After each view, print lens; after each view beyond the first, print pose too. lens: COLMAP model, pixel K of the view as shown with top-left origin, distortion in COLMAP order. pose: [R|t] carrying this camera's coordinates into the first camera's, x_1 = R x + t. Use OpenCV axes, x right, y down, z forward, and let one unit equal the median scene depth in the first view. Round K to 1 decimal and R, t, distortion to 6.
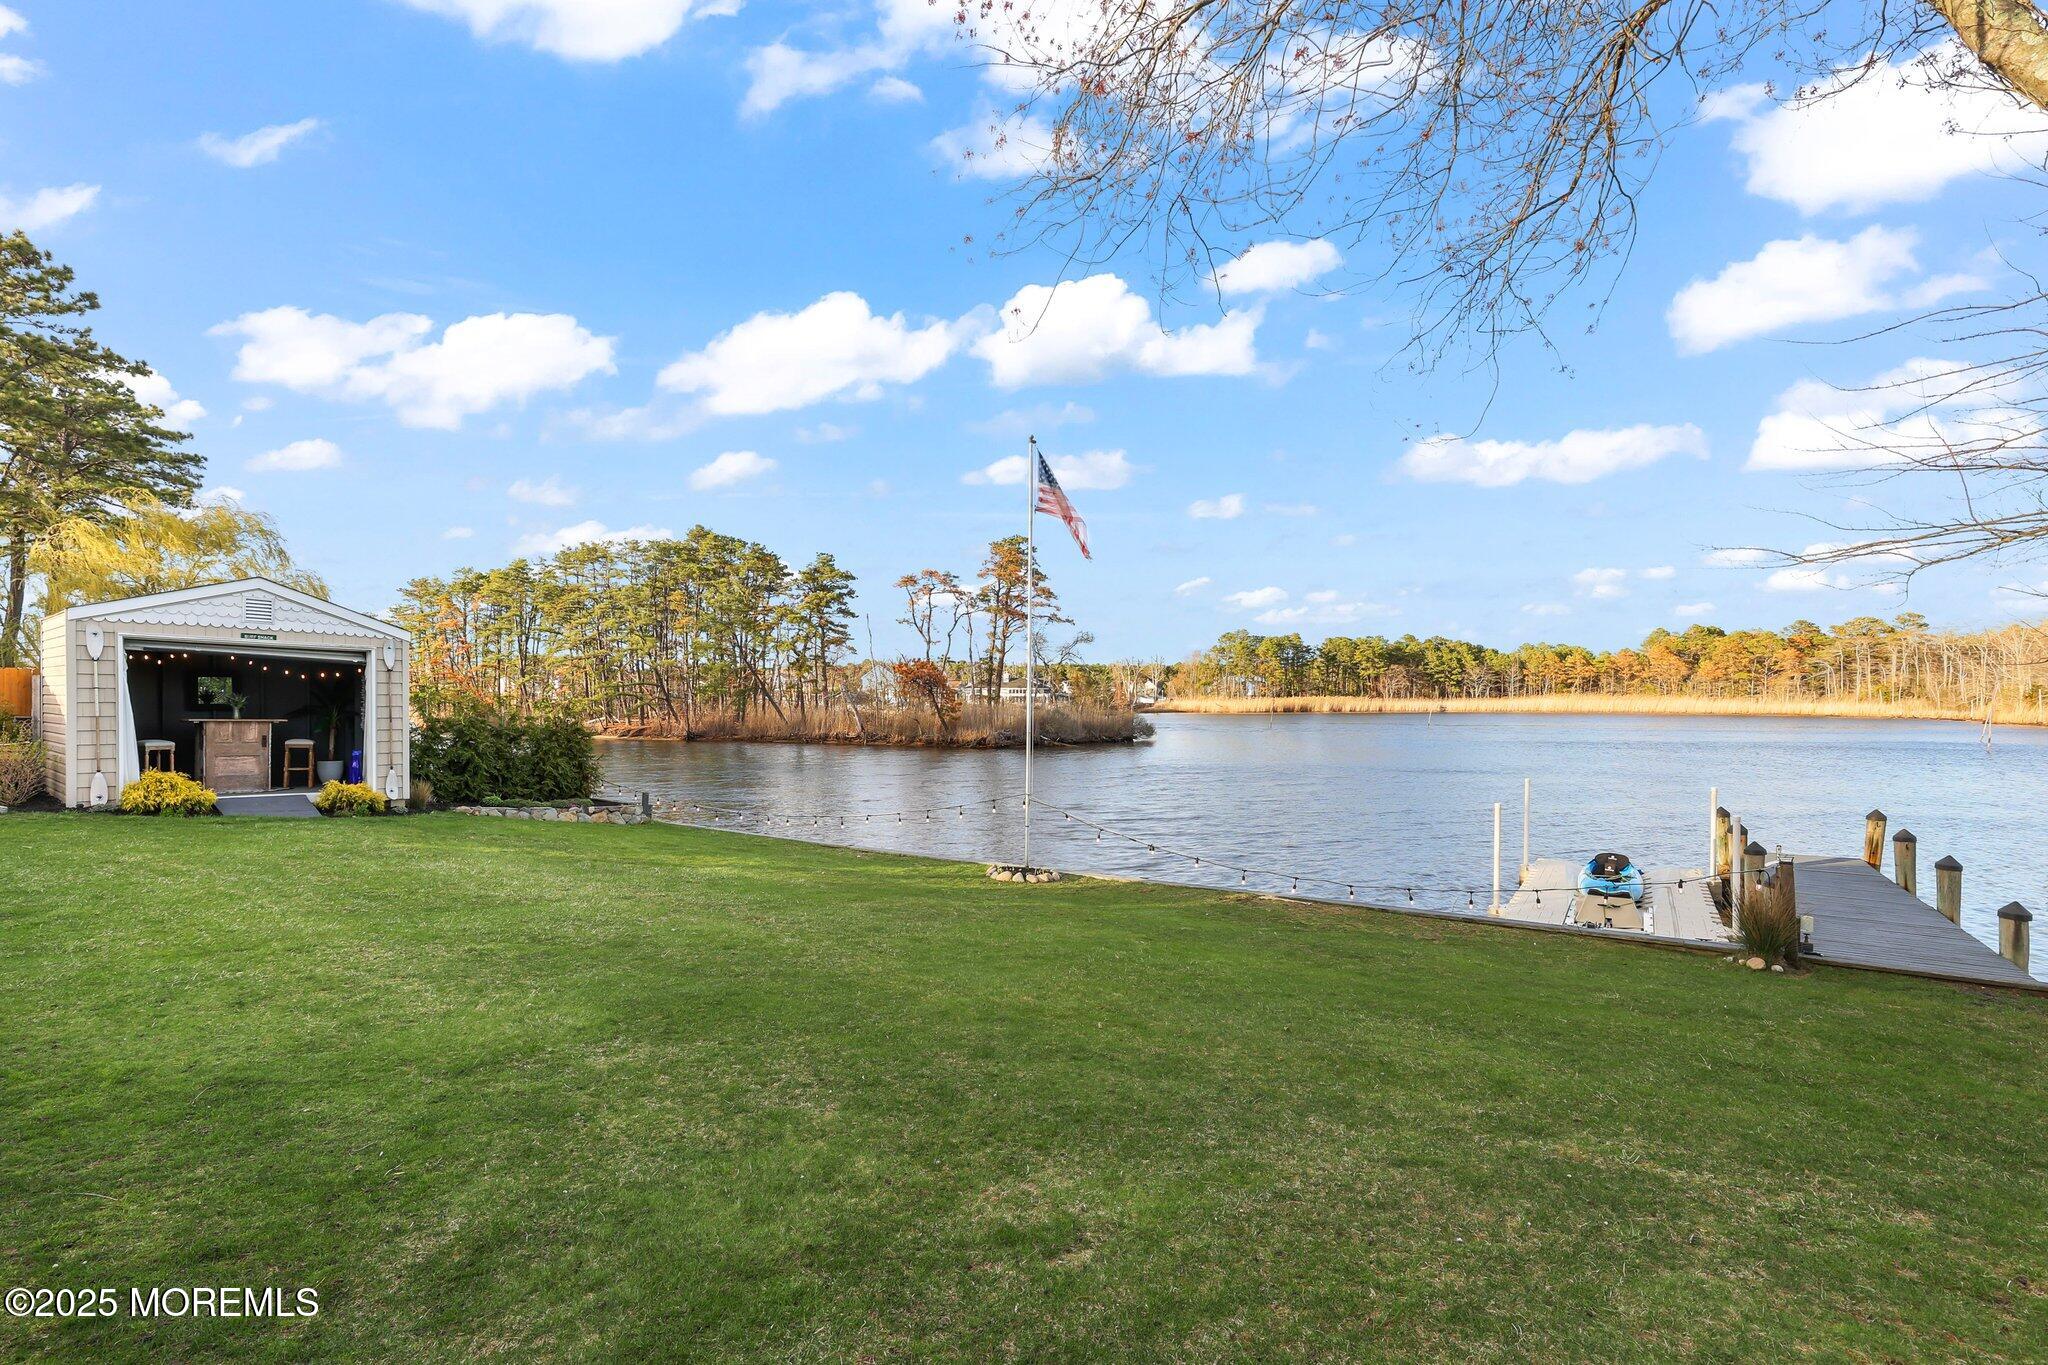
lens RADIAL K [[944.8, 0, 1037.7], [0, 944.8, 720.9], [0, 0, 1]] dist [-0.012859, 0.003932]
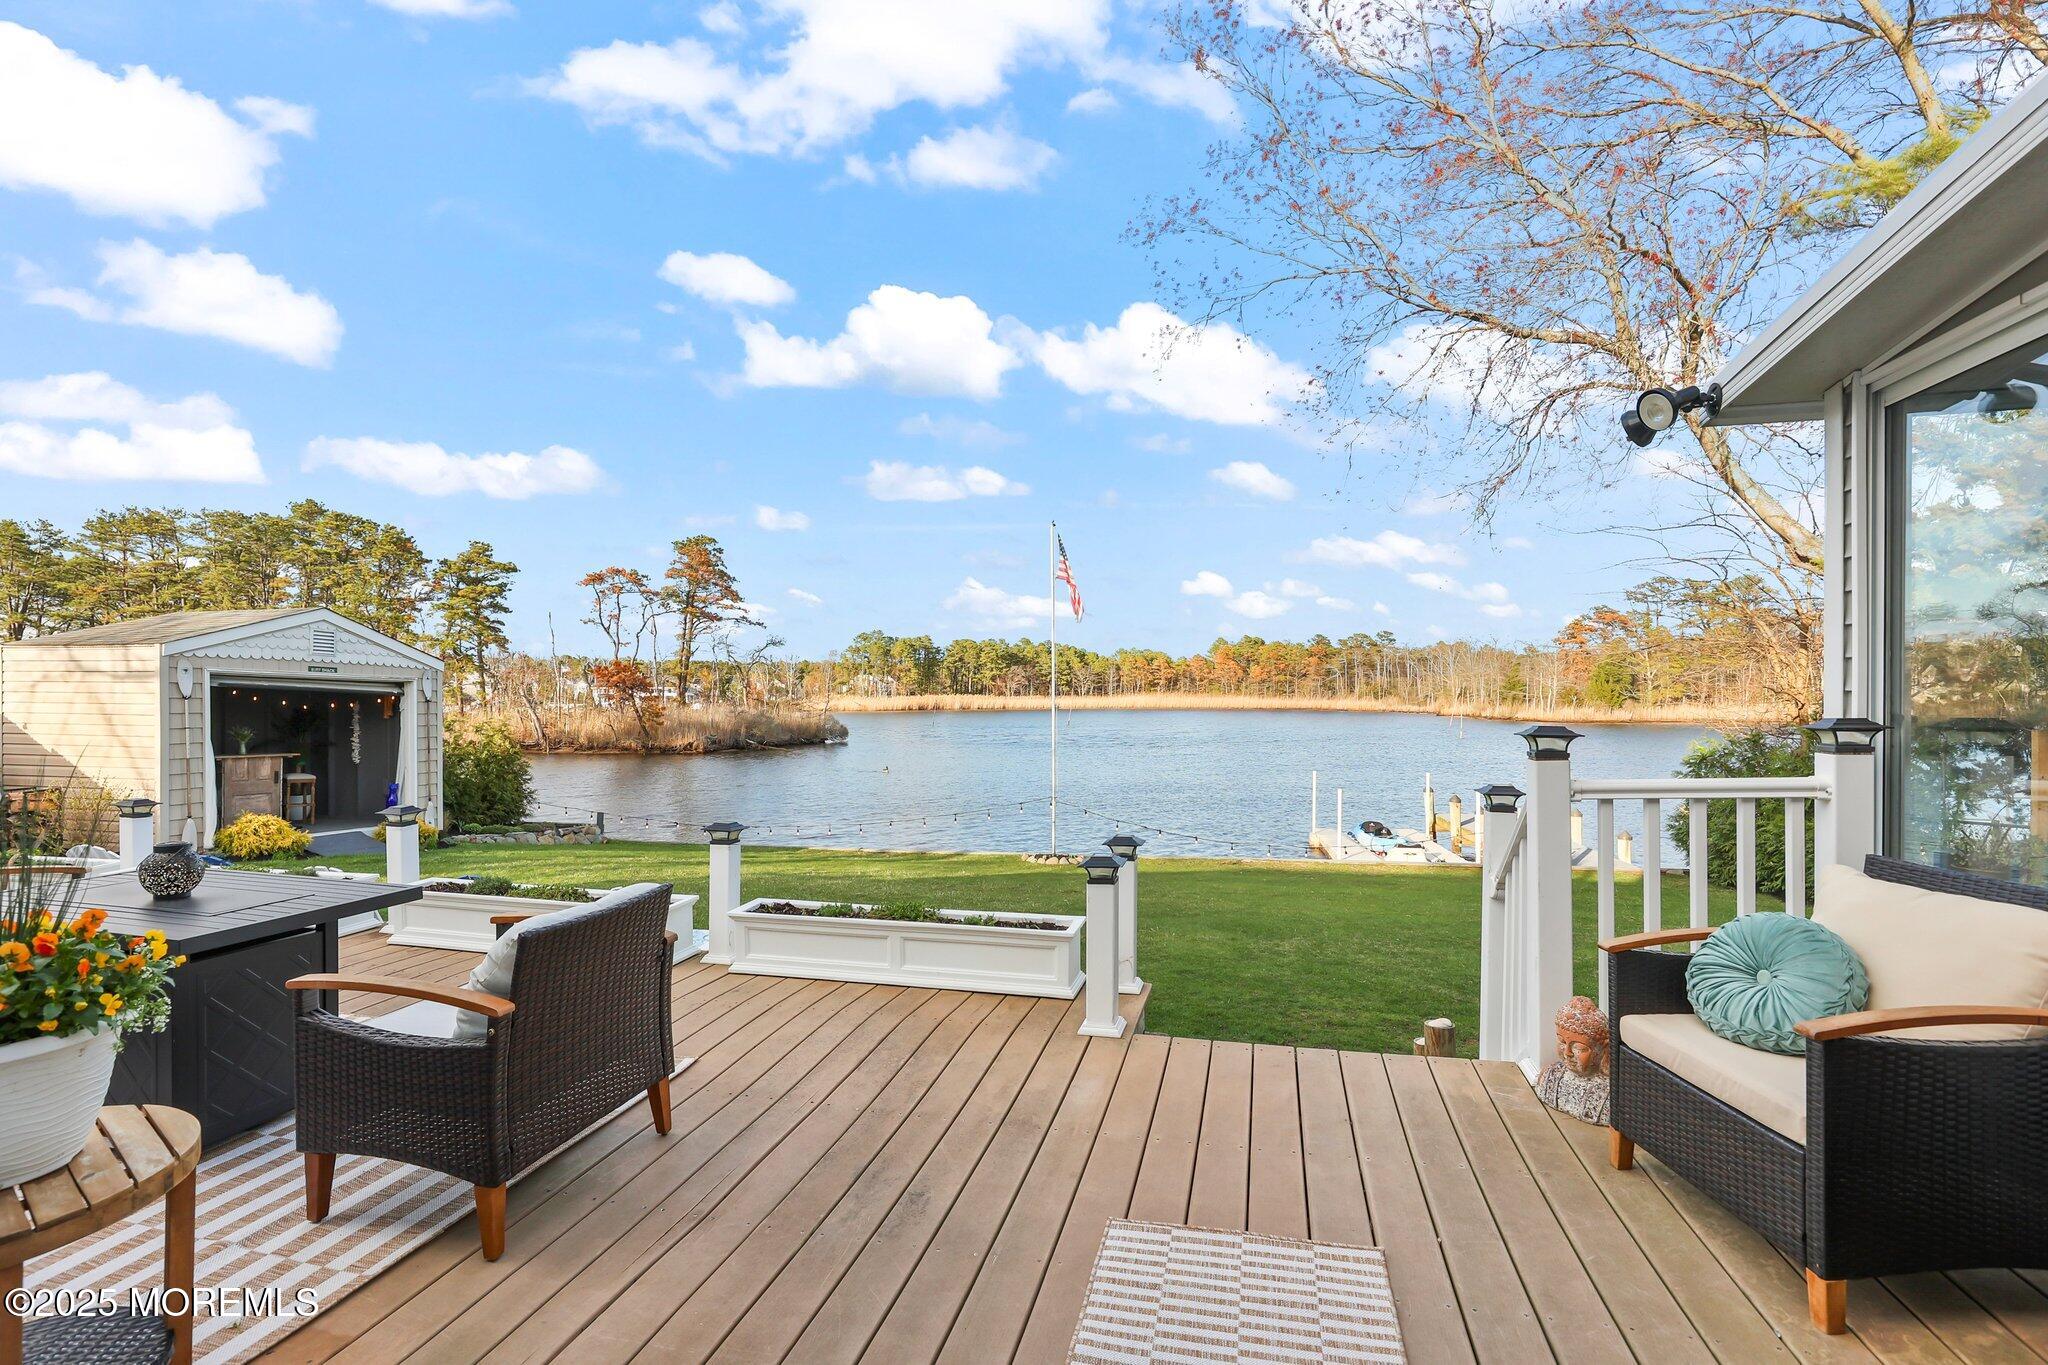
lens RADIAL K [[944.8, 0, 1022.5], [0, 944.8, 699.6], [0, 0, 1]] dist [-0.012859, 0.003932]
pose [[0.917412, -0.004669, 0.397912, -0.106689], [0.011549, 0.999822, -0.014893, -0.006957], [-0.397772, 0.018259, 0.917303, -0.032869]]
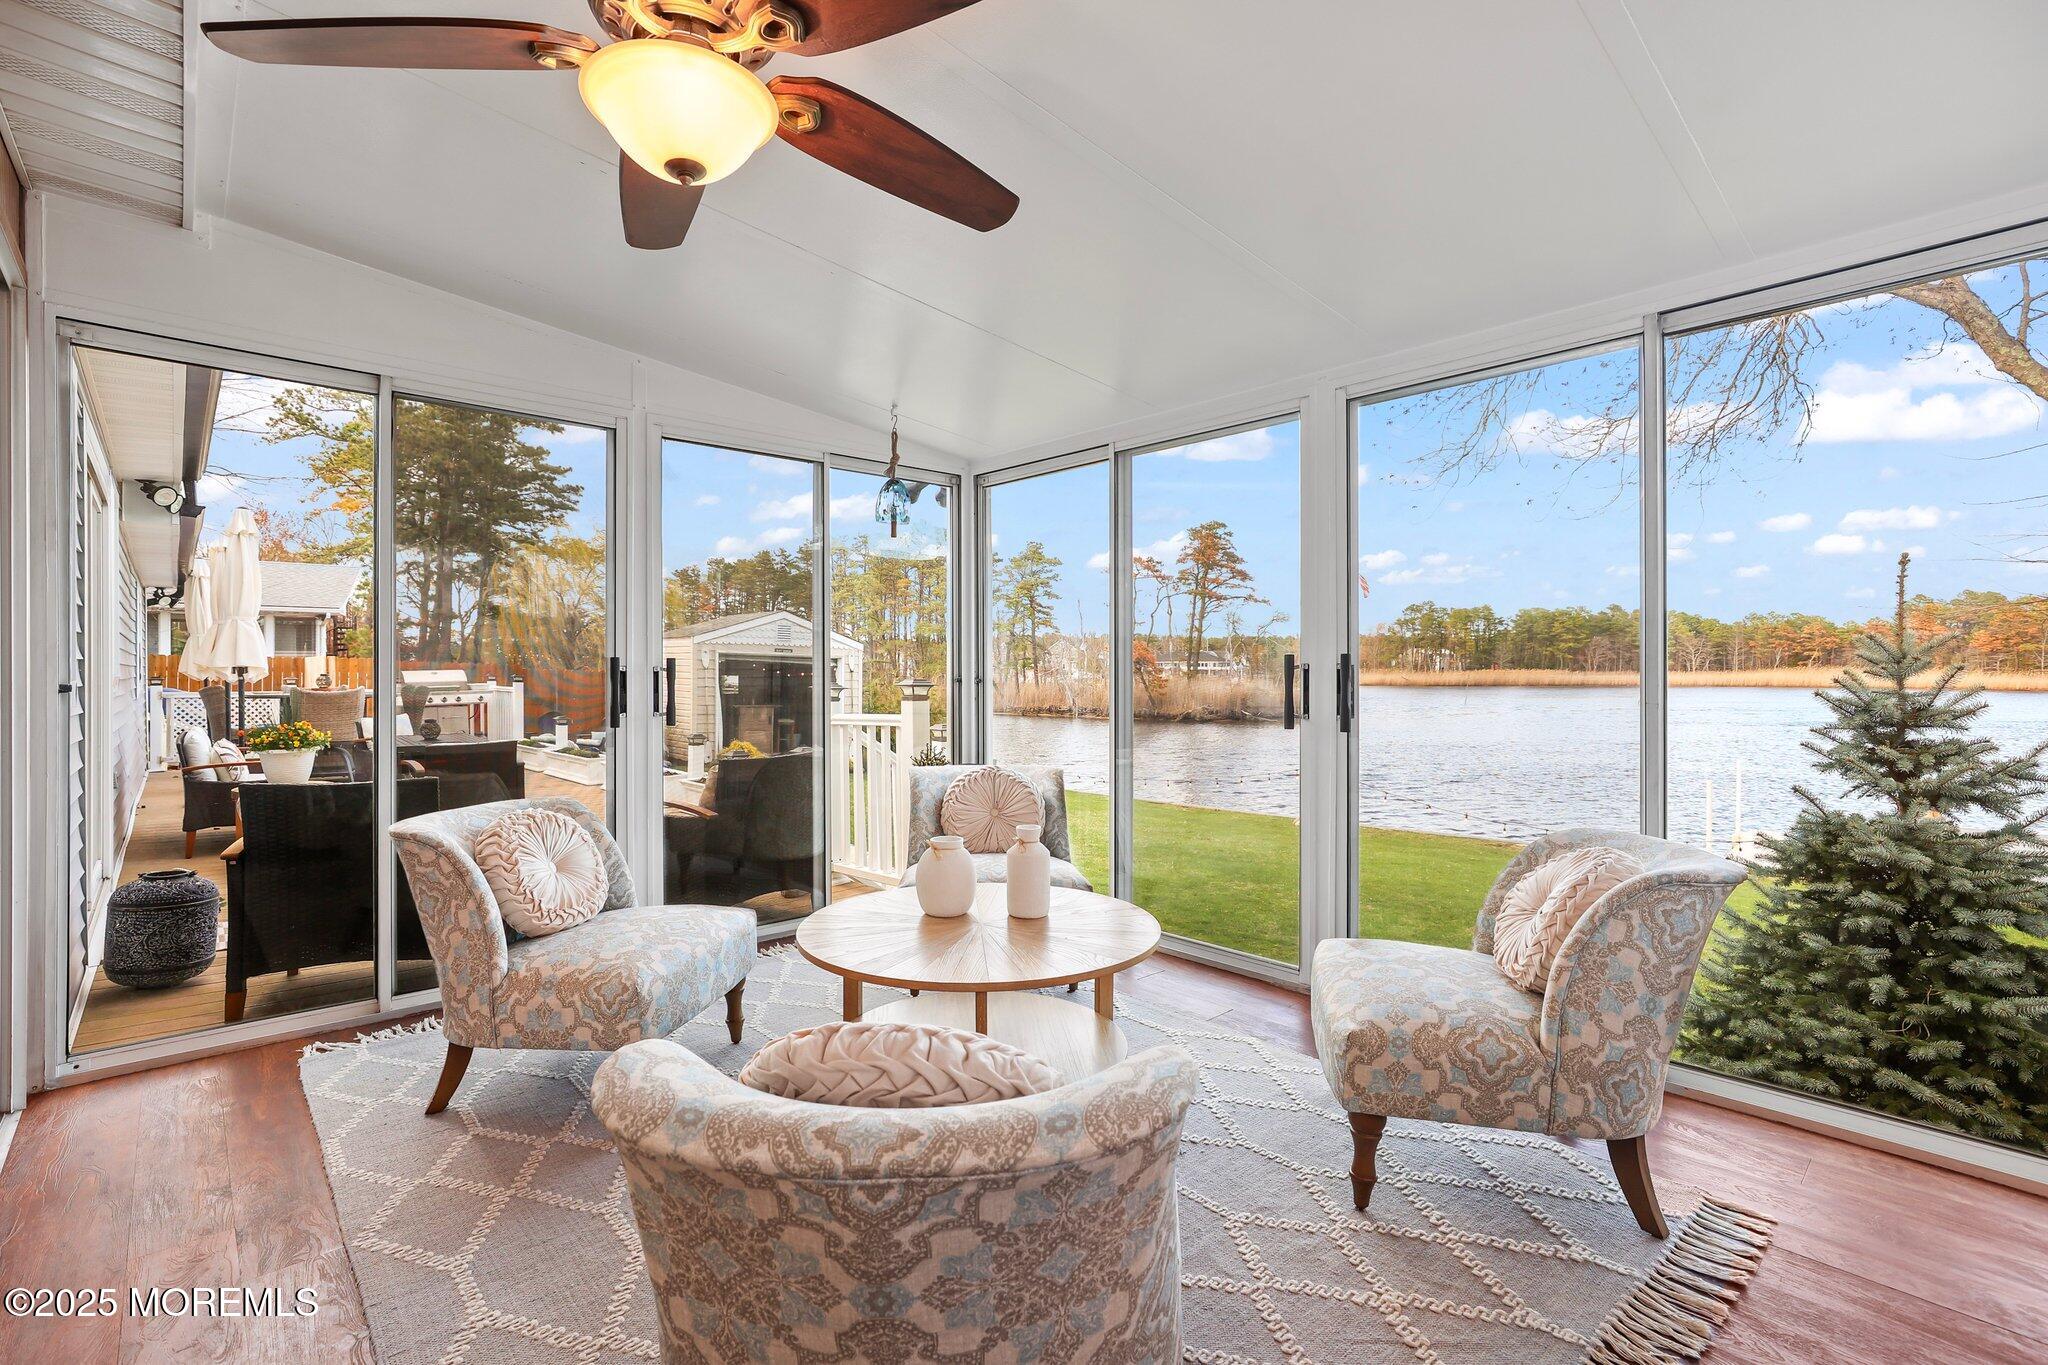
lens RADIAL K [[944.8, 0, 1026.8], [0, 944.8, 662.3], [0, 0, 1]] dist [-0.012859, 0.003932]
pose [[0.983669, -0.001107, -0.179986, -0.036838], [-0.004287, 0.999553, -0.029579, -0.005557], [0.179938, 0.029867, 0.983224, -0.075133]]
